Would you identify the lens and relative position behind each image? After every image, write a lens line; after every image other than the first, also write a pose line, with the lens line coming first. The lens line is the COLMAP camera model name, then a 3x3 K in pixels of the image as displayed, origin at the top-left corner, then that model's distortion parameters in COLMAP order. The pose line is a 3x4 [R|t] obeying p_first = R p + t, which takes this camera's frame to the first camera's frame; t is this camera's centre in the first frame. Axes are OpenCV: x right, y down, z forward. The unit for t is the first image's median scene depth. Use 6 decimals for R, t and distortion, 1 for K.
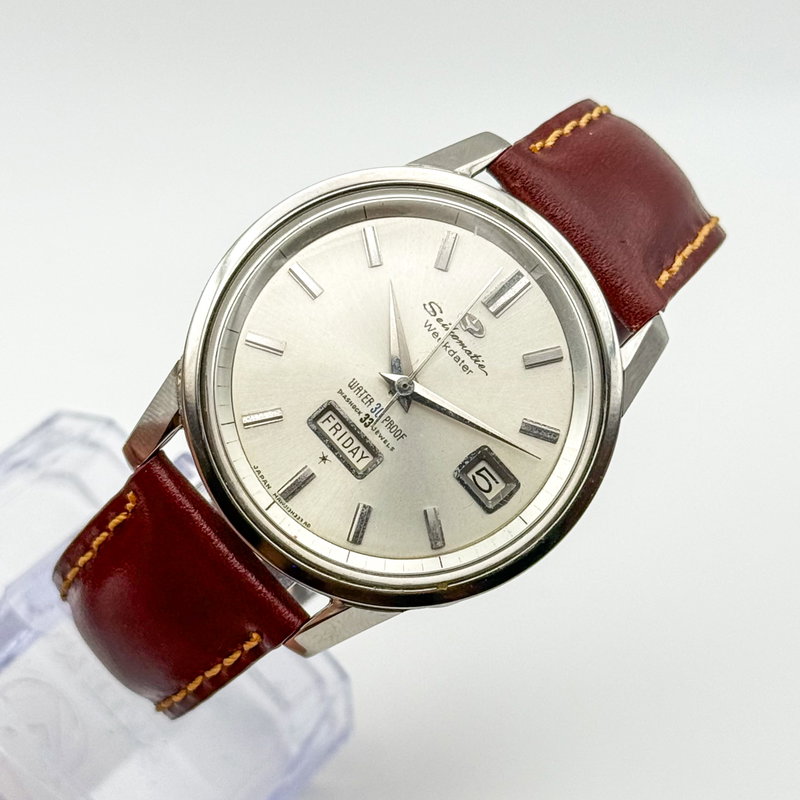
lens RADIAL K [[2652.3, 0, 400.0], [0, 2652.3, 400.0], [0, 0, 1]] dist [-0.150226, -1.556981]
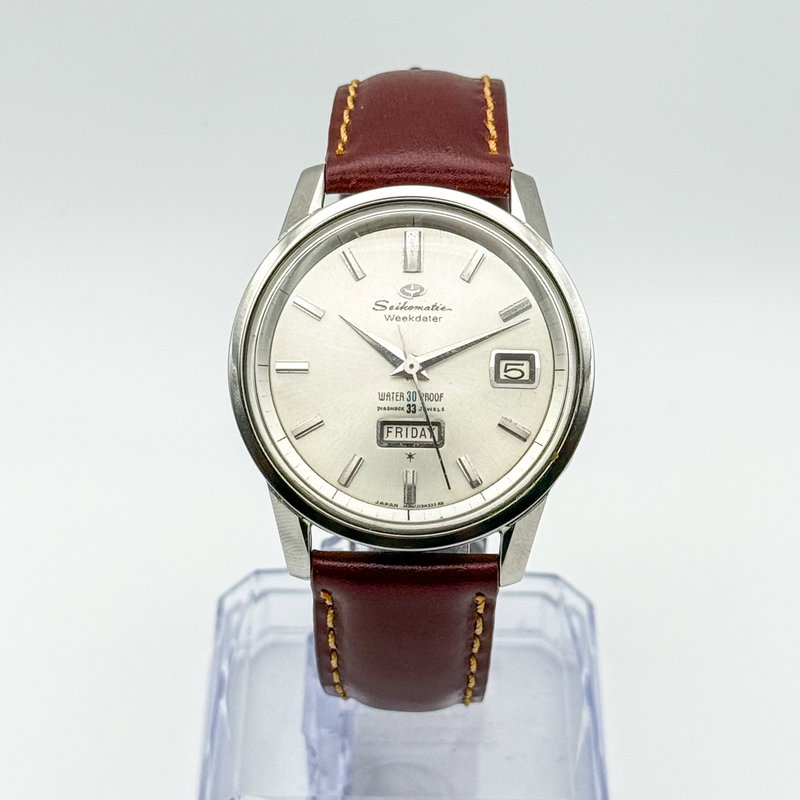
lens RADIAL K [[2652.3, 0, 400.0], [0, 2652.3, 400.0], [0, 0, 1]] dist [-0.150226, -1.556981]
pose [[0.681976, -0.731346, -0.006455, -0.005183], [0.731373, 0.681927, 0.008319, -0.008523], [-0.001682, -0.010394, 0.999945, -0.201122]]
